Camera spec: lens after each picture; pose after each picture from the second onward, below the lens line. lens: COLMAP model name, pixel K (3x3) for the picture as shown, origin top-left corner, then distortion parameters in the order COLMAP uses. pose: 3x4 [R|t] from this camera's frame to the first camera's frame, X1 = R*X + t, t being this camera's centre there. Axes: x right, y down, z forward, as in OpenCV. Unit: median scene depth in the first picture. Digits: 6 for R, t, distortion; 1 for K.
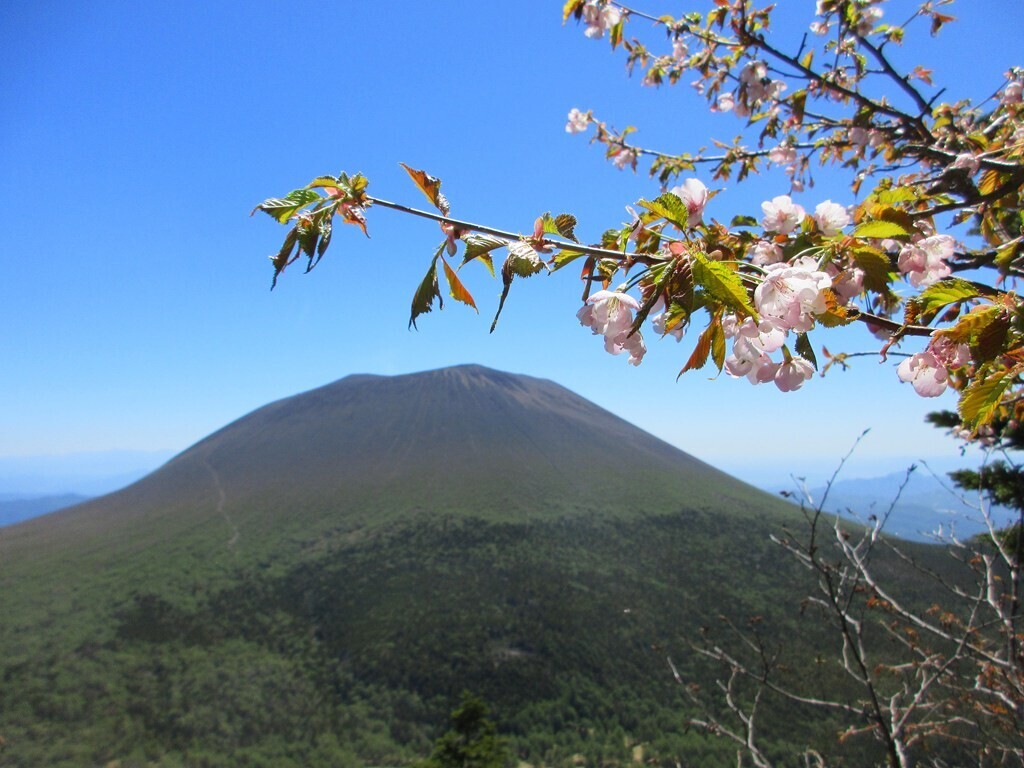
lens RADIAL K [[761.8, 0, 507.7], [0, 761.8, 384.4], [0, 0, 1]] dist [-0.000950, -0.001181]
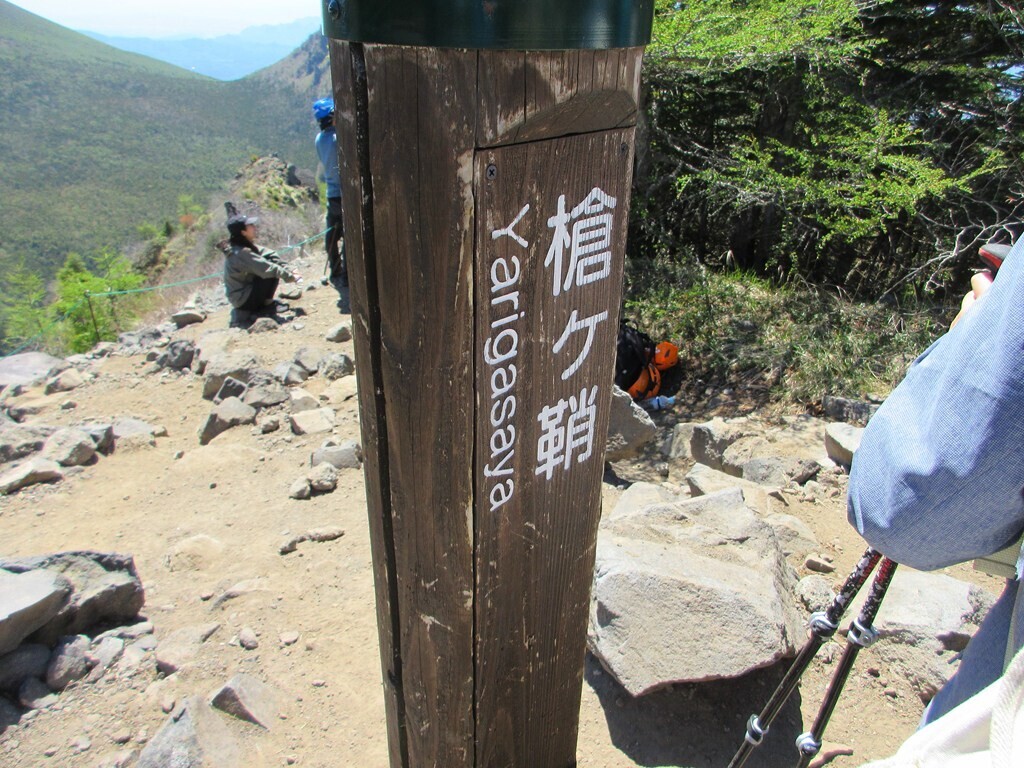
lens RADIAL K [[761.8, 0, 516.8], [0, 761.8, 386.6], [0, 0, 1]] dist [-0.000950, -0.001181]
pose [[0.758927, -0.275325, 0.590107, 0.204791], [-0.084179, 0.857132, 0.508172, 0.006002], [-0.645712, -0.435340, 0.627324, -0.140278]]
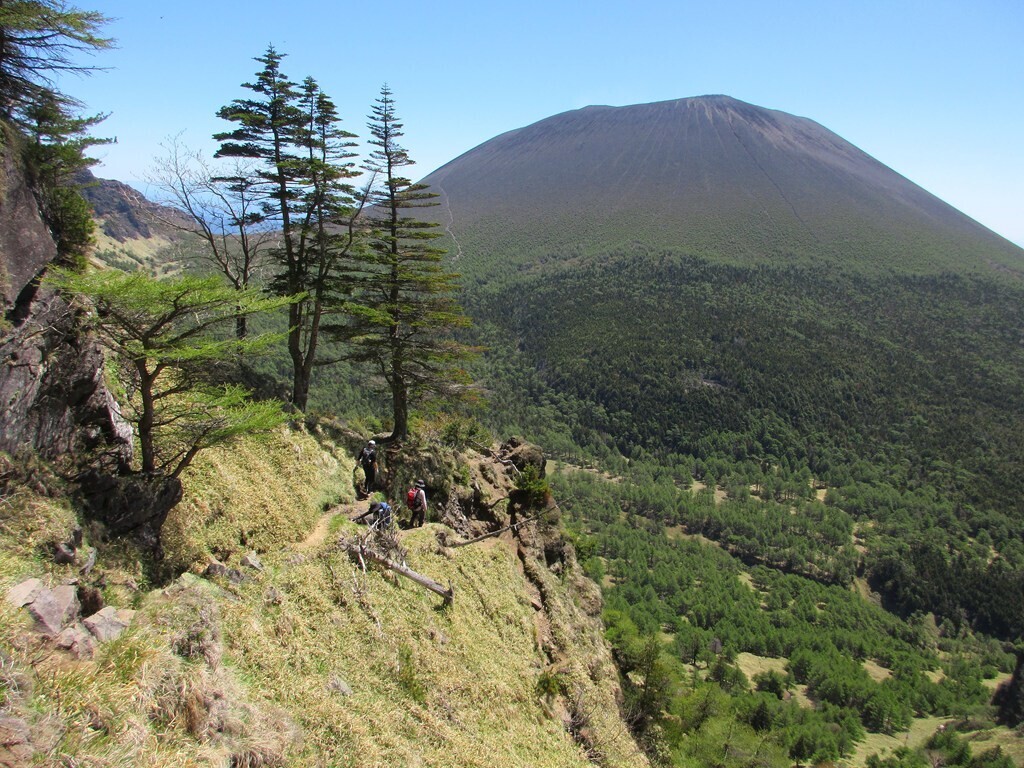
lens RADIAL K [[761.8, 0, 505.4], [0, 761.8, 381.1], [0, 0, 1]] dist [-0.000950, -0.001181]
pose [[0.948309, 0.137538, -0.285995, 0.031224], [-0.042604, 0.948221, 0.314742, 0.041107], [0.314476, -0.286288, 0.905066, 0.030792]]
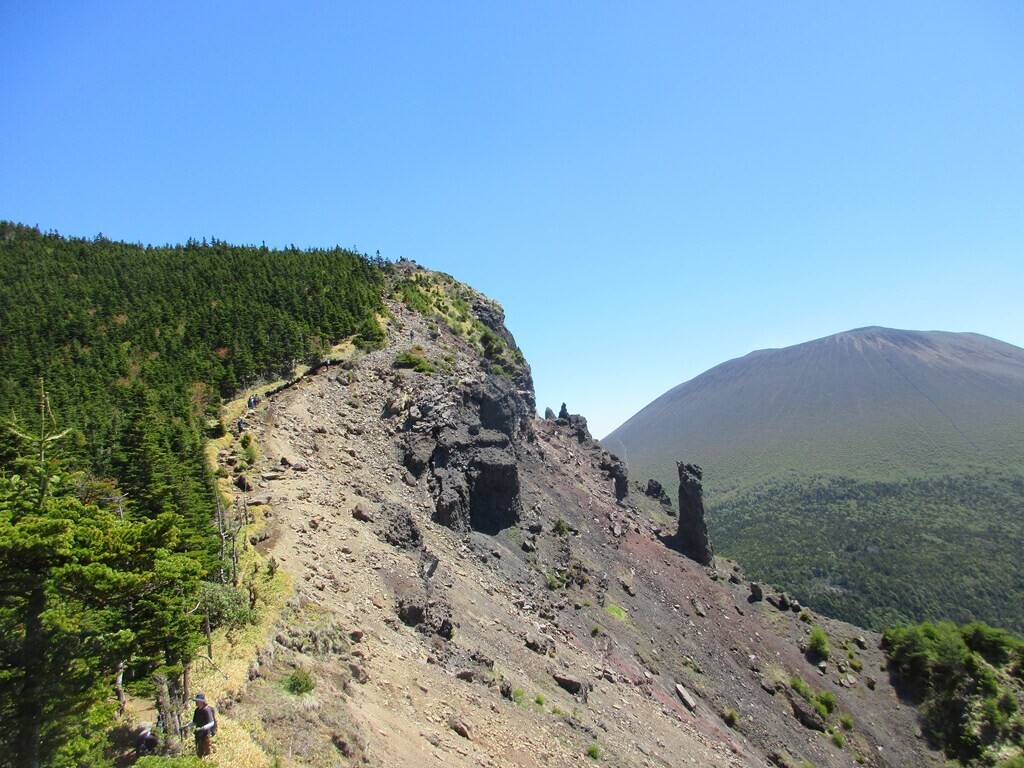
lens RADIAL K [[761.8, 0, 508.4], [0, 761.8, 380.0], [0, 0, 1]] dist [-0.000950, -0.001181]
pose [[0.832169, -0.087855, -0.547518, 0.185165], [0.095708, 0.995308, -0.014242, 0.020033], [0.546200, -0.040550, 0.836672, -0.115440]]
